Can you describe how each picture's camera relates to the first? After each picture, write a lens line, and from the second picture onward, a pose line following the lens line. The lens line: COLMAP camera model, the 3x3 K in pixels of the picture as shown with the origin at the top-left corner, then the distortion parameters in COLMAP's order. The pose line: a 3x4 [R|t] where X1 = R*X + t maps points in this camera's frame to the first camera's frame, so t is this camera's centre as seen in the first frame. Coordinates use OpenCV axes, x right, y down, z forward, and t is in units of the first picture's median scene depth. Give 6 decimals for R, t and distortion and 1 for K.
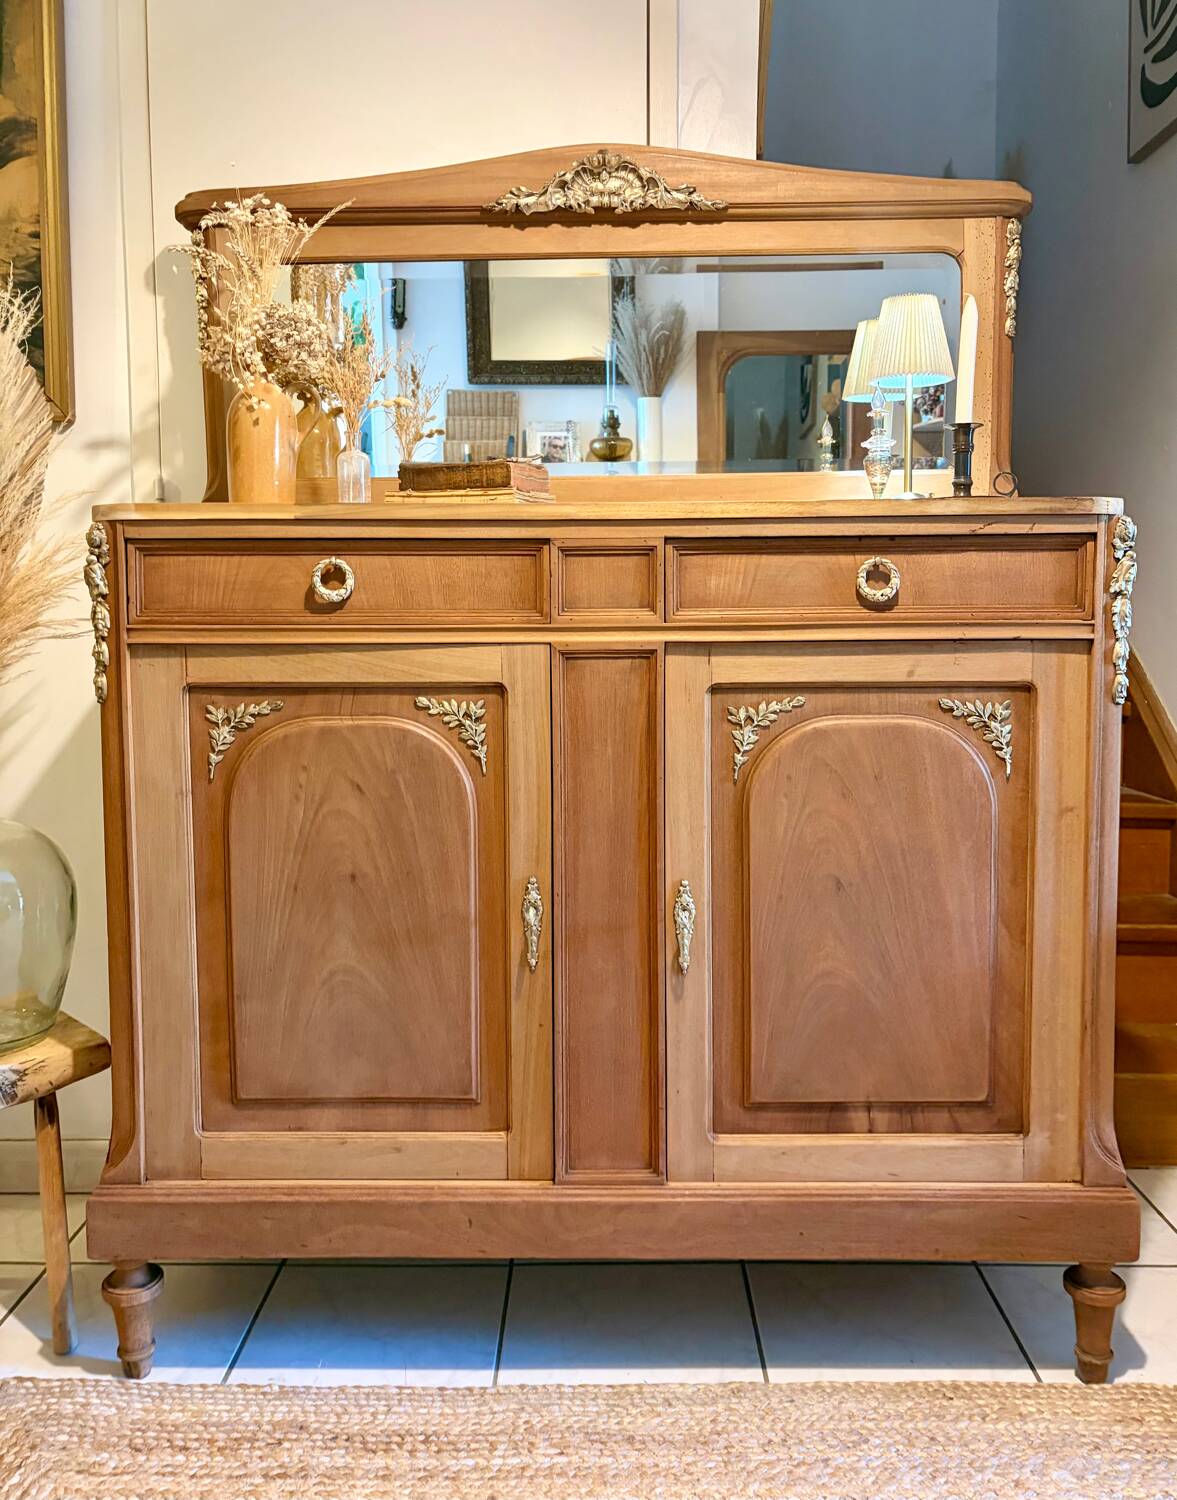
lens RADIAL K [[1195.6, 0, 599.9], [0, 1195.6, 682.2], [0, 0, 1]] dist [0.022395, -0.003987]
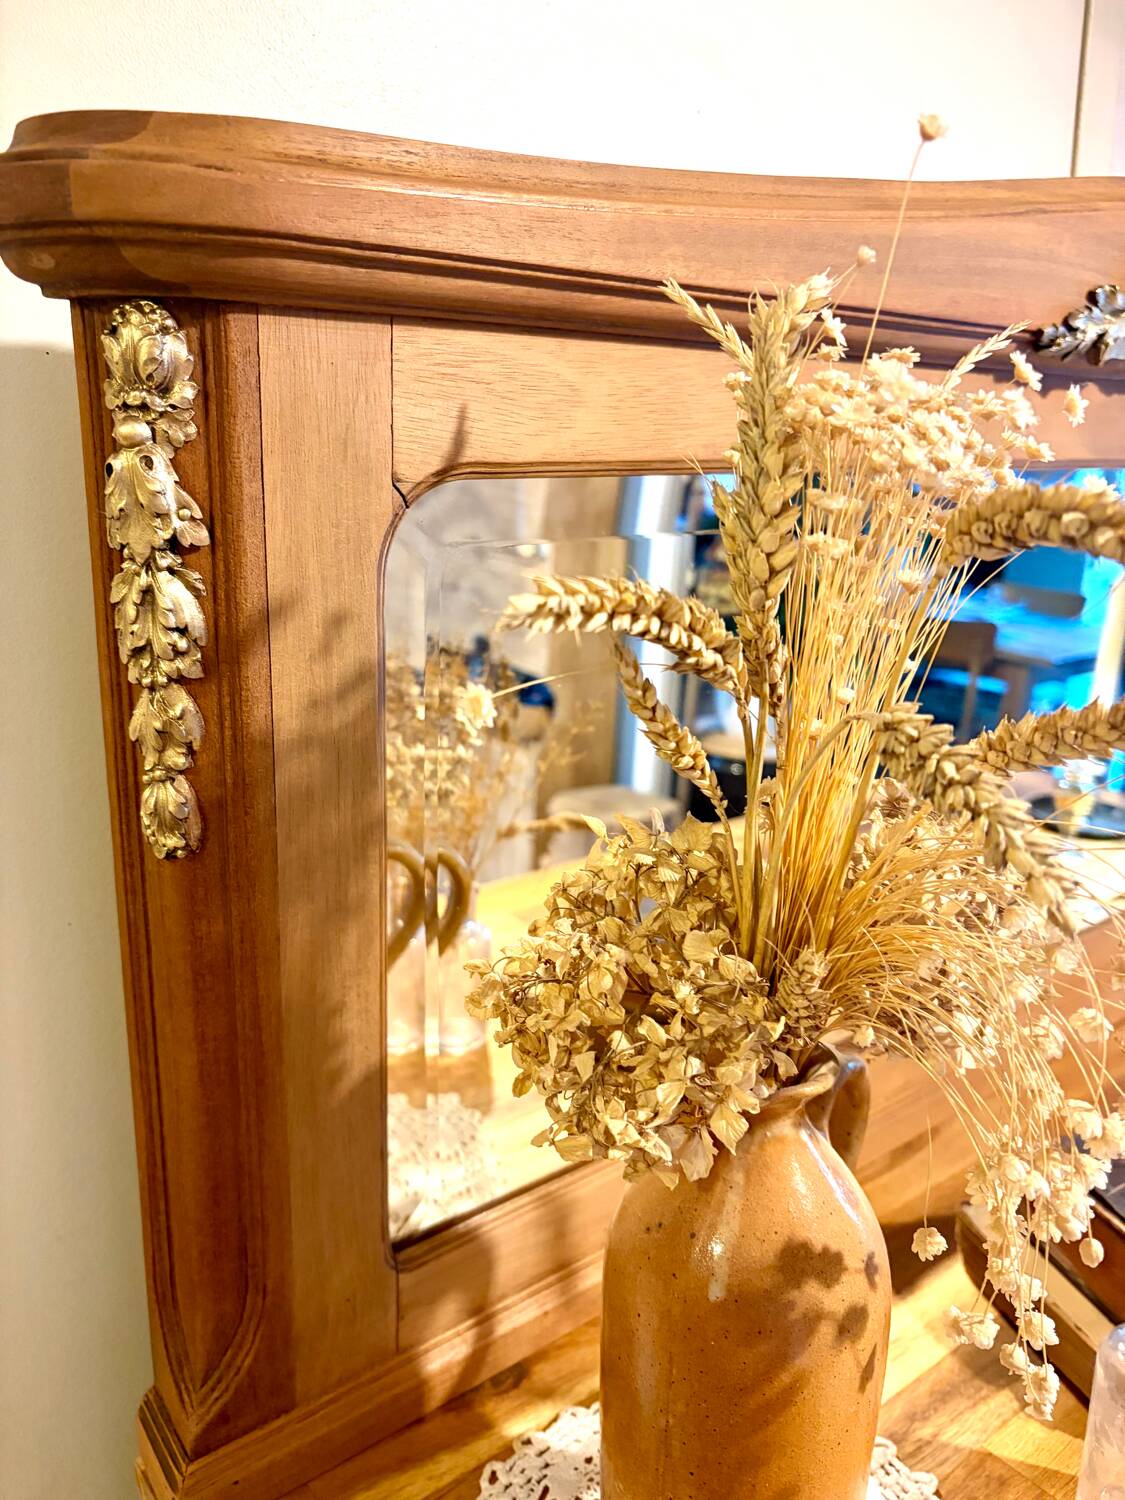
lens RADIAL K [[1123.0, 0, 565.2], [0, 1123.0, 737.6], [0, 0, 1]] dist [0.011450, -0.004847]
pose [[0.782428, -0.132872, 0.608400, -0.494922], [0.034172, 0.984661, 0.171098, -0.413859], [-0.621802, -0.113082, 0.774968, 0.994257]]
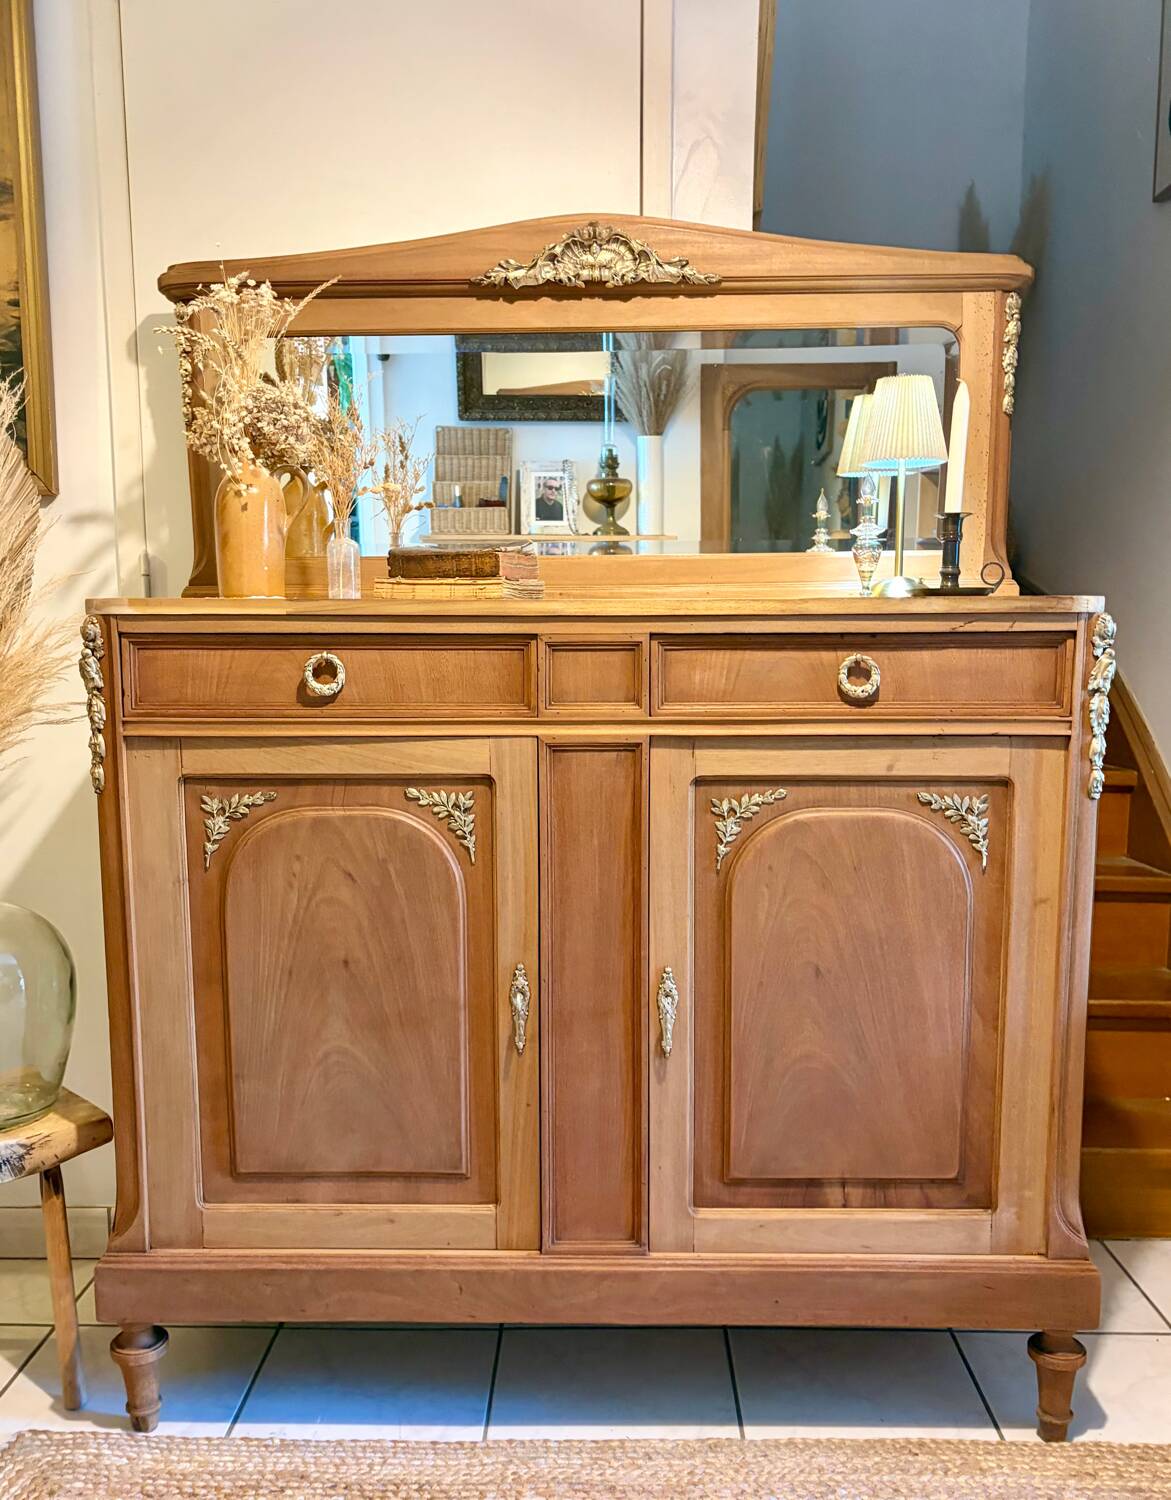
lens RADIAL K [[1289.5, 0, 598.5], [0, 1289.5, 796.1], [0, 0, 1]] dist [0.029627, -0.007430]
pose [[0.999987, 0.003961, -0.003238, 0.014113], [-0.003752, 0.998054, 0.062250, -0.050168], [0.003479, -0.062237, 0.998055, -0.099796]]
